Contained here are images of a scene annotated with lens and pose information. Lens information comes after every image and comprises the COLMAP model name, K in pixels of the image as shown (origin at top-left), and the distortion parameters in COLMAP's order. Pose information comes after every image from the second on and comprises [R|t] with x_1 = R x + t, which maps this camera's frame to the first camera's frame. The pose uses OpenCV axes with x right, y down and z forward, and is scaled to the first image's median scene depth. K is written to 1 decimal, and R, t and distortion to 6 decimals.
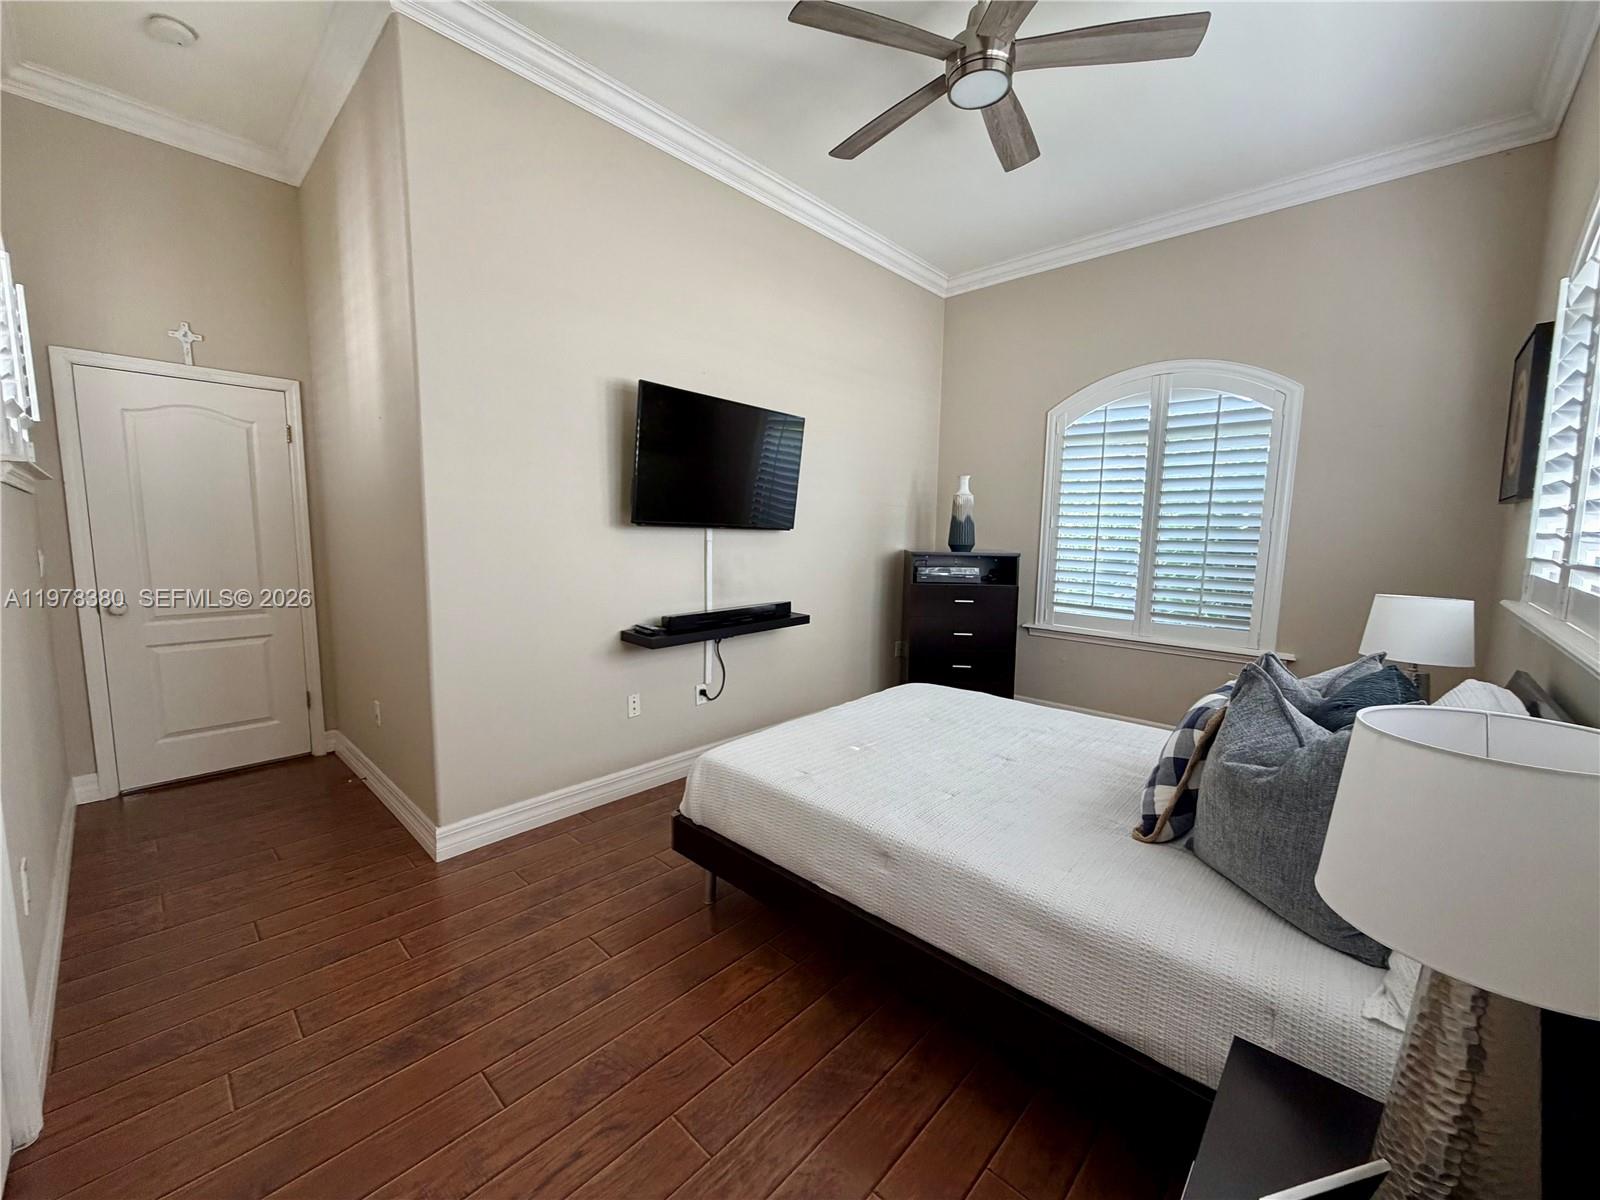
lens RADIAL K [[636.1, 0, 794.9], [0, 636.1, 598.6], [0, 0, 1]] dist [0.002631, -0.000583]
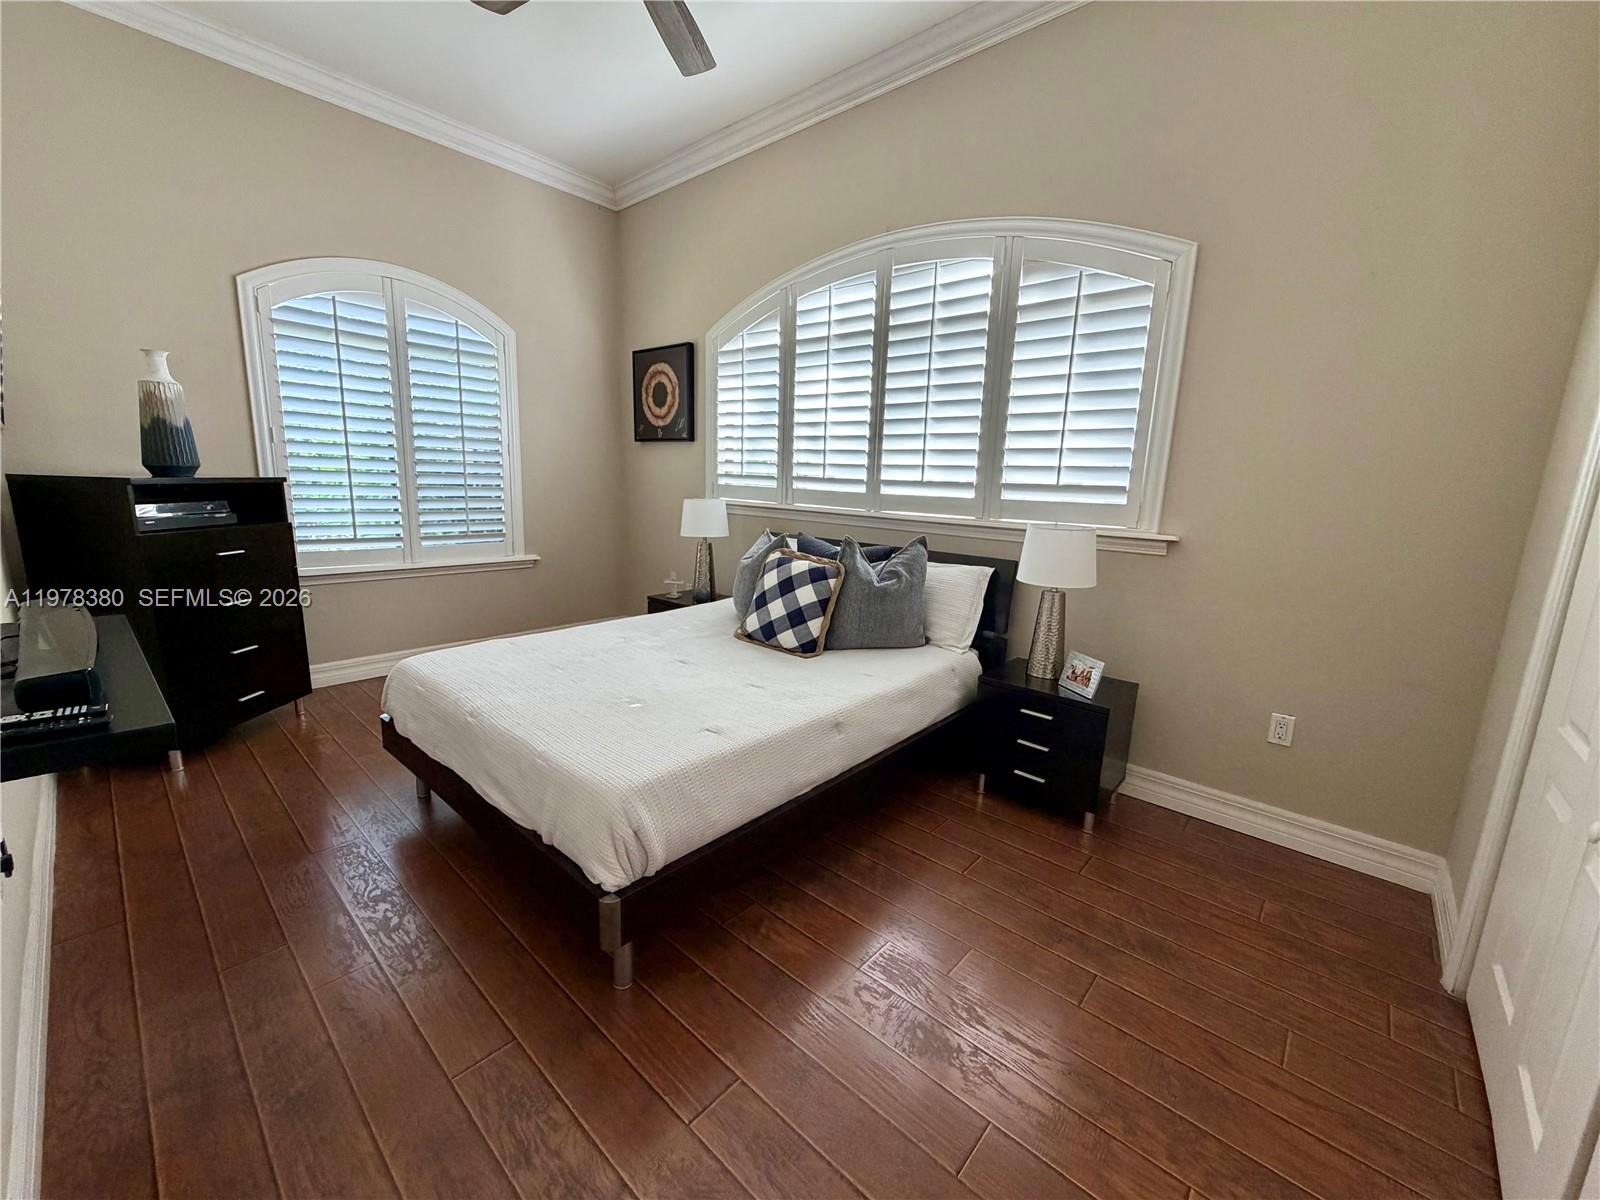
lens RADIAL K [[636.1, 0, 794.9], [0, 636.1, 598.6], [0, 0, 1]] dist [0.002631, -0.000583]
pose [[-0.023958, -0.206135, 0.978230, -0.486900], [0.077243, 0.975204, 0.207390, -0.049473], [-0.996724, 0.080530, -0.007442, 0.509142]]
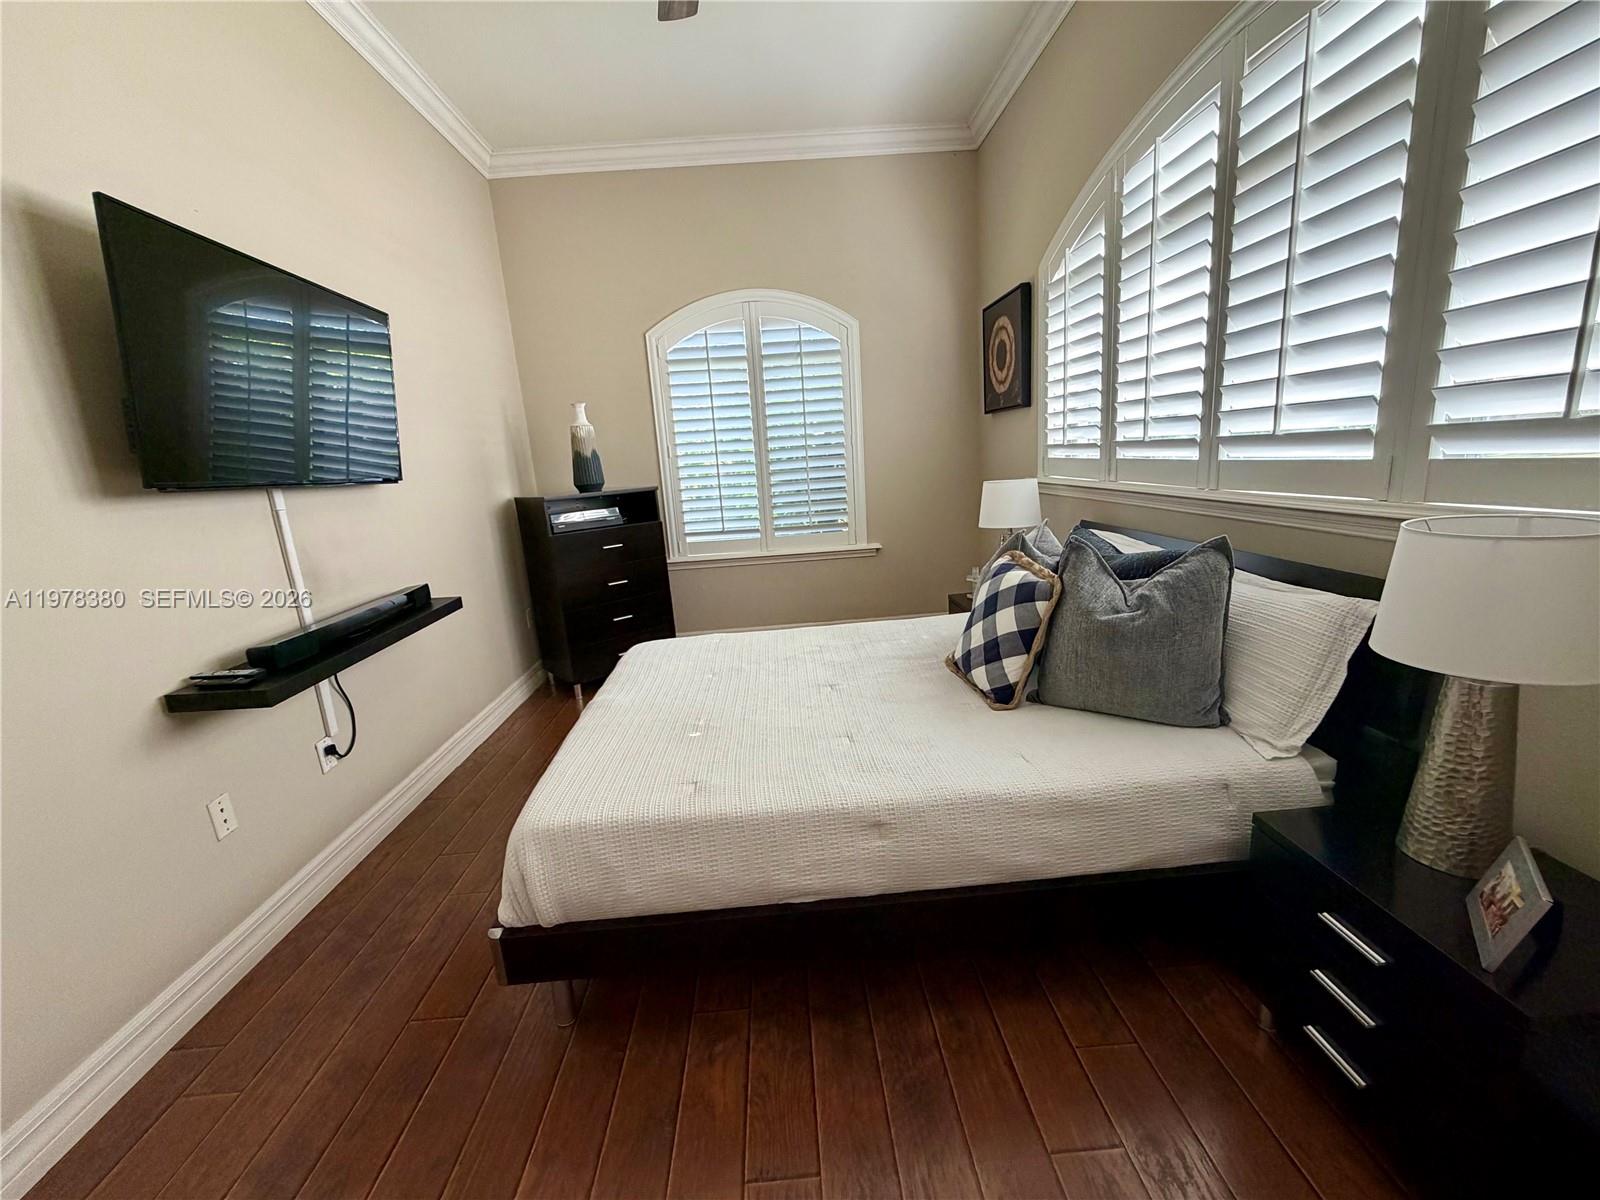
lens RADIAL K [[636.1, 0, 794.9], [0, 636.1, 598.6], [0, 0, 1]] dist [0.002631, -0.000583]
pose [[0.698043, -0.219207, 0.681678, -0.217182], [0.159816, 0.975669, 0.150093, -0.020972], [-0.697994, 0.004172, 0.716092, 0.217675]]
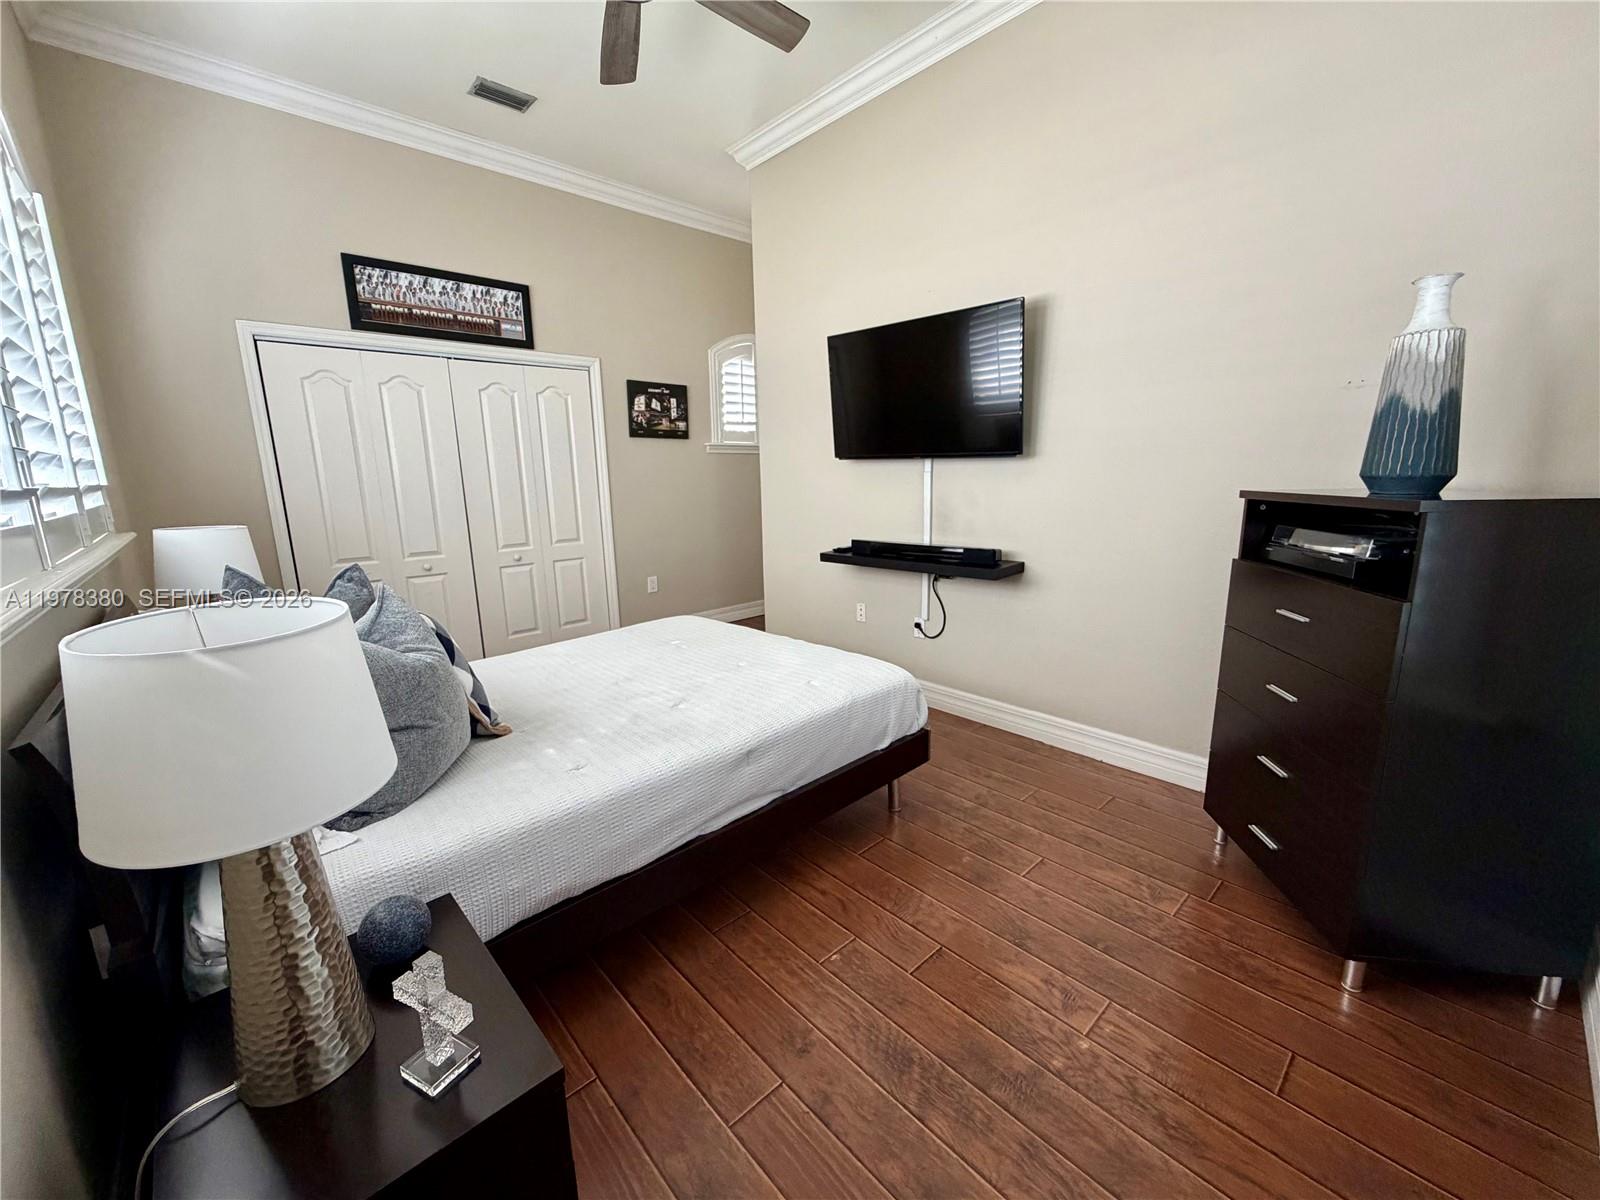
lens RADIAL K [[636.1, 0, 794.9], [0, 636.1, 598.6], [0, 0, 1]] dist [0.002631, -0.000583]
pose [[-0.074562, 0.184467, -0.980006, 0.827006], [-0.091525, 0.977328, 0.190927, -0.066361], [0.993007, 0.103931, -0.055988, 0.844294]]
